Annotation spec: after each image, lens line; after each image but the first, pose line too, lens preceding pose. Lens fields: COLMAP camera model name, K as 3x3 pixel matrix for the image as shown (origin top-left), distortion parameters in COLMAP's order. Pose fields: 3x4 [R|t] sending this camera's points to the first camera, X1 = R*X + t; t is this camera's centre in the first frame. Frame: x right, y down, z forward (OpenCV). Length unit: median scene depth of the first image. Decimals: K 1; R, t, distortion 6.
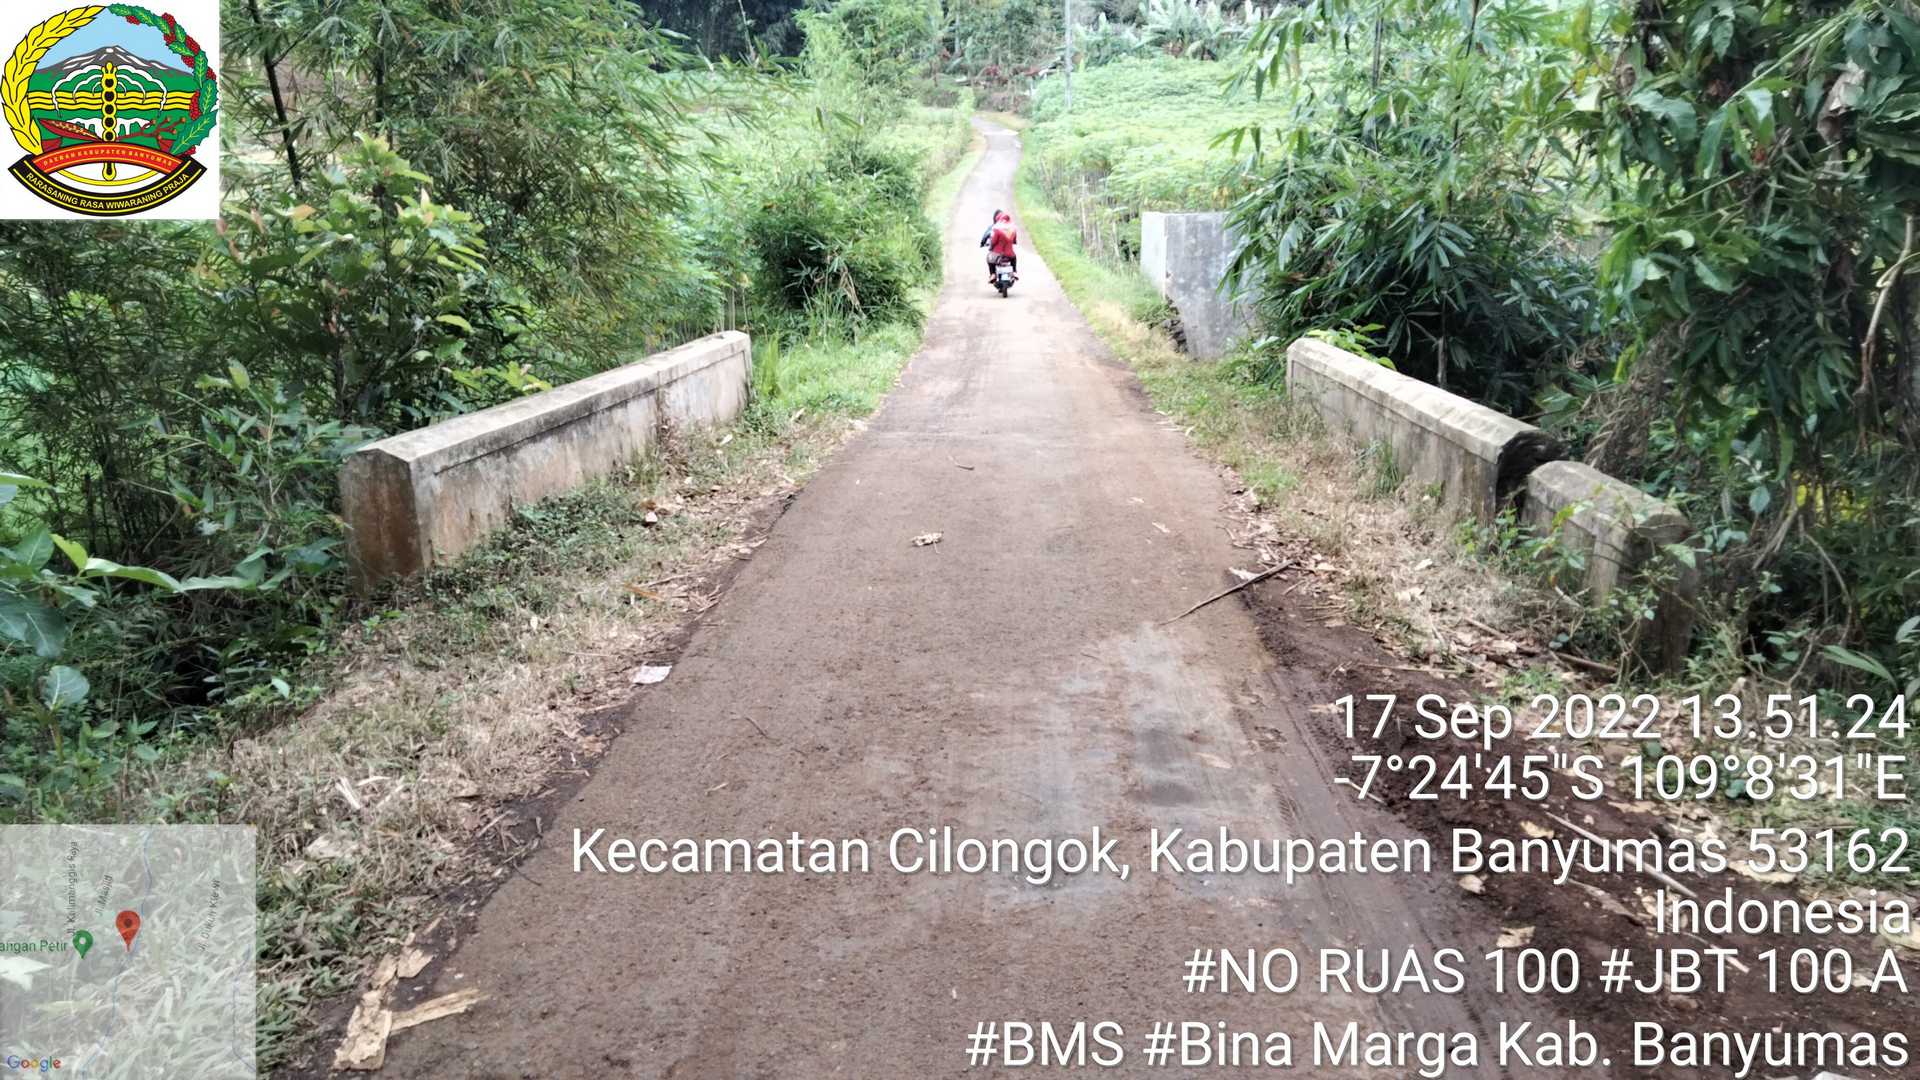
lens RADIAL K [[1424.5, 0, 960.0], [0, 1424.5, 540.0], [0, 0, 1]] dist [0.007396, -0.003427]
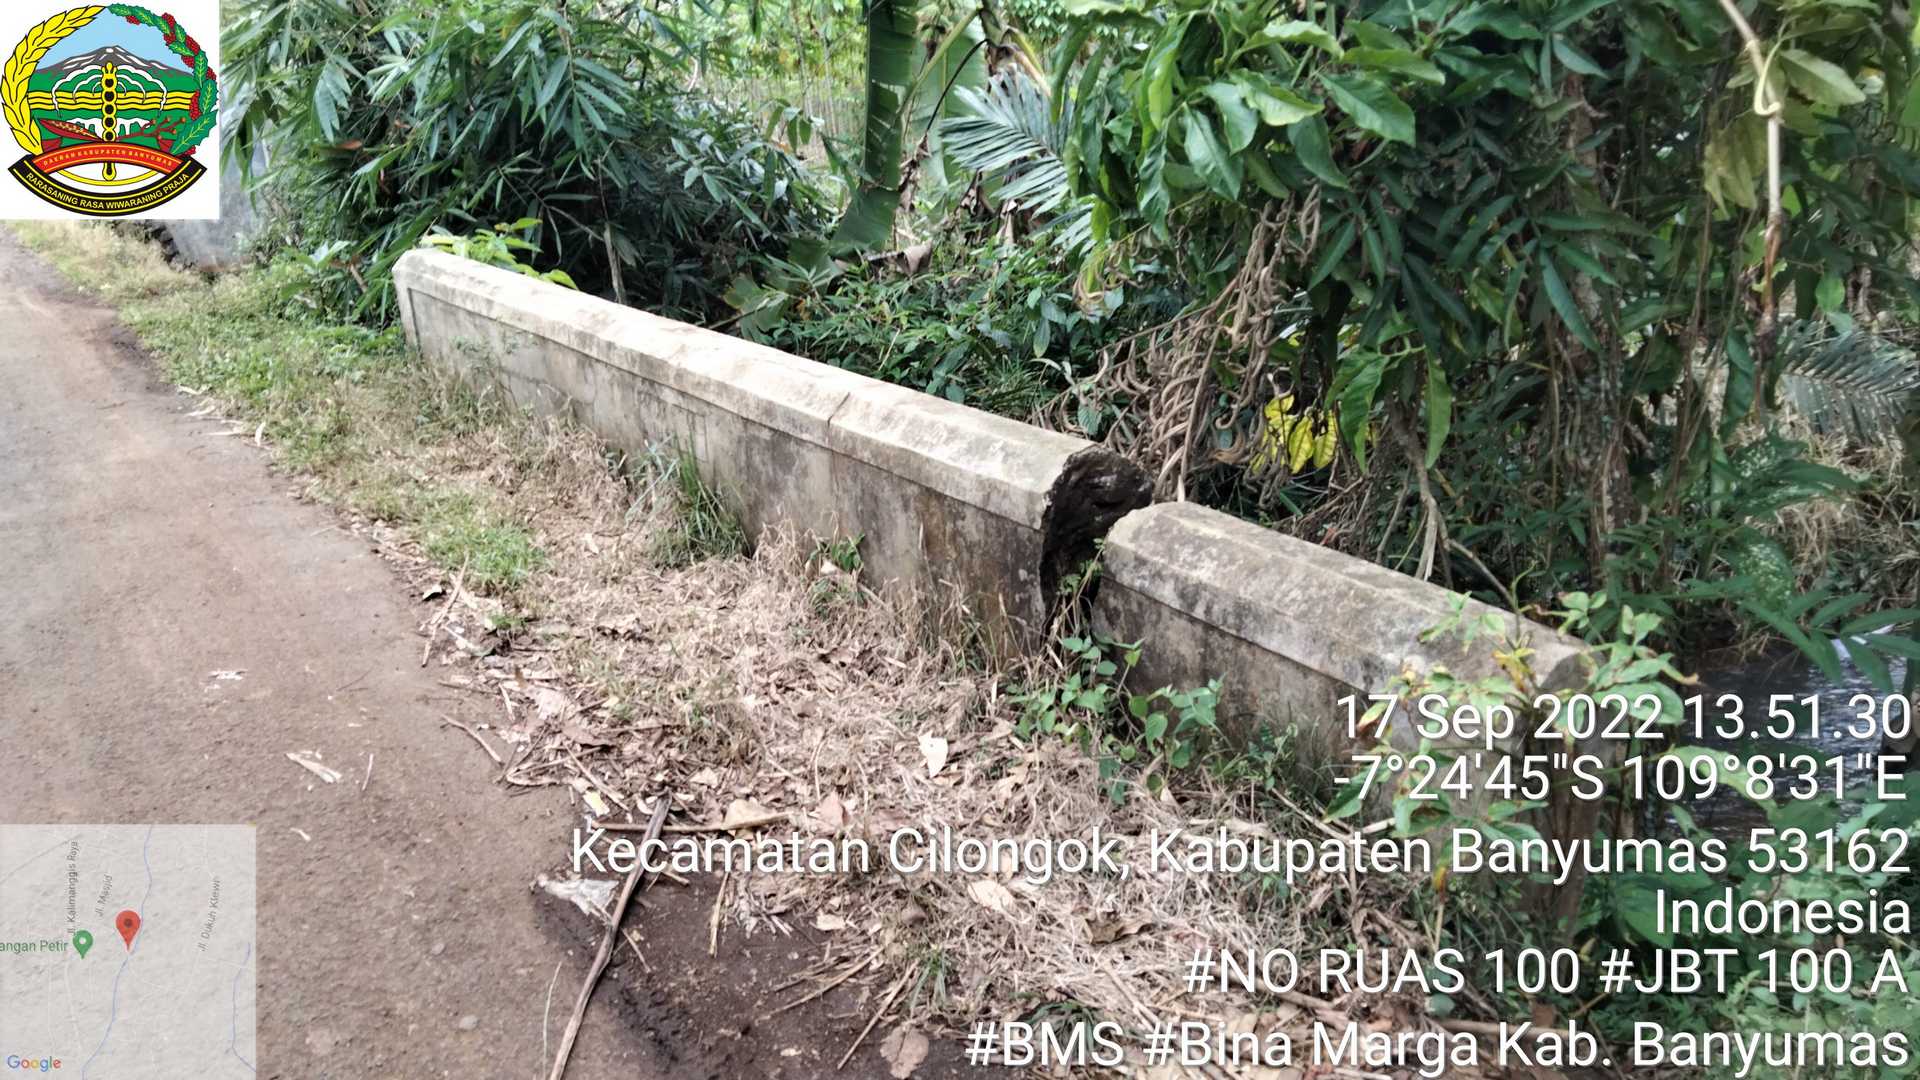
lens RADIAL K [[1398.2, 0, 960.4], [0, 1398.2, 611.4], [0, 0, 1]] dist [0.010378, 0.003164]
pose [[0.787104, -0.241273, 0.567675, 0.042882], [0.156684, 0.968345, 0.194315, -0.070420], [-0.596588, -0.064000, 0.799991, 0.359621]]
